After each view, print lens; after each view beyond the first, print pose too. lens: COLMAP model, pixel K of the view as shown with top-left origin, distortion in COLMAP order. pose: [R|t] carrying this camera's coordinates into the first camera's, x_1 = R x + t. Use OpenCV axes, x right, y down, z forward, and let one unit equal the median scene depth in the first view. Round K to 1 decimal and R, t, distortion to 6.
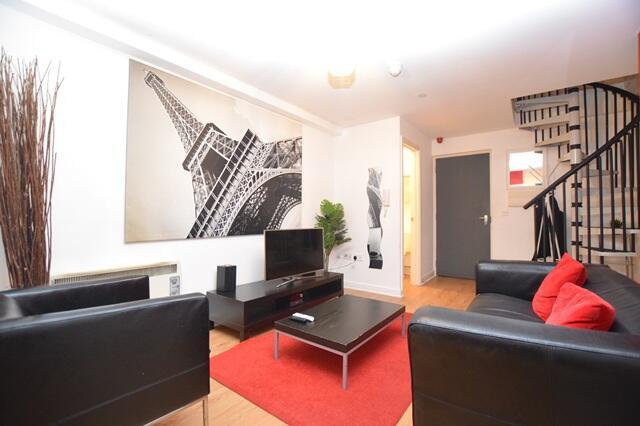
lens RADIAL K [[282.3, 0, 325.5], [0, 282.3, 211.4], [0, 0, 1]] dist [-0.022212, 0.000754]
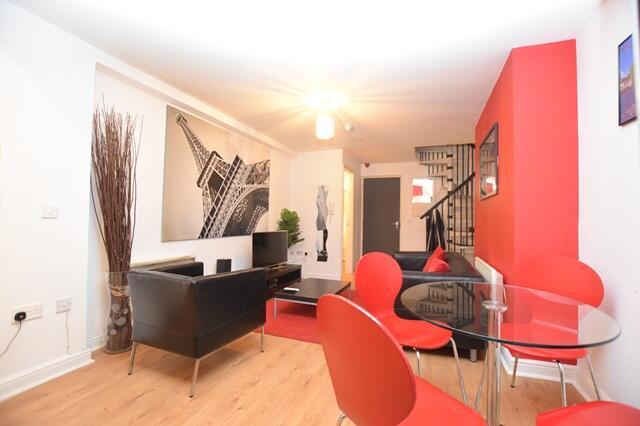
lens RADIAL K [[282.3, 0, 325.6], [0, 282.3, 214.6], [0, 0, 1]] dist [-0.022212, 0.000754]
pose [[0.960245, 0.019673, 0.278464, -0.224731], [-0.020812, 0.999783, 0.001132, -0.024152], [-0.278381, -0.006883, 0.960446, -0.346793]]
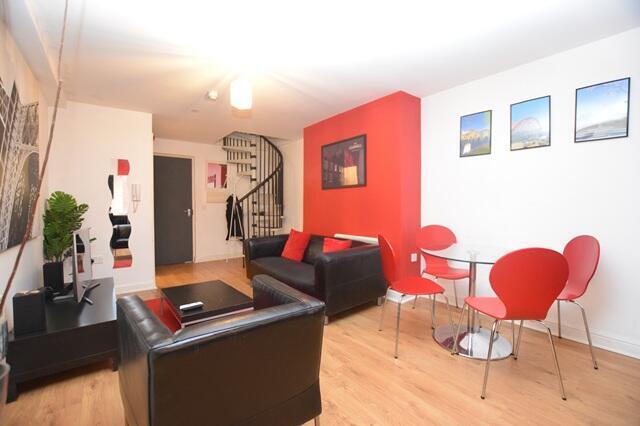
lens RADIAL K [[282.3, 0, 321.0], [0, 282.3, 215.9], [0, 0, 1]] dist [-0.022212, 0.000754]
pose [[0.272783, -0.034531, 0.961456, -0.656495], [-0.010035, 0.999199, 0.038733, -0.014954], [-0.962023, -0.020214, 0.272218, 0.144548]]
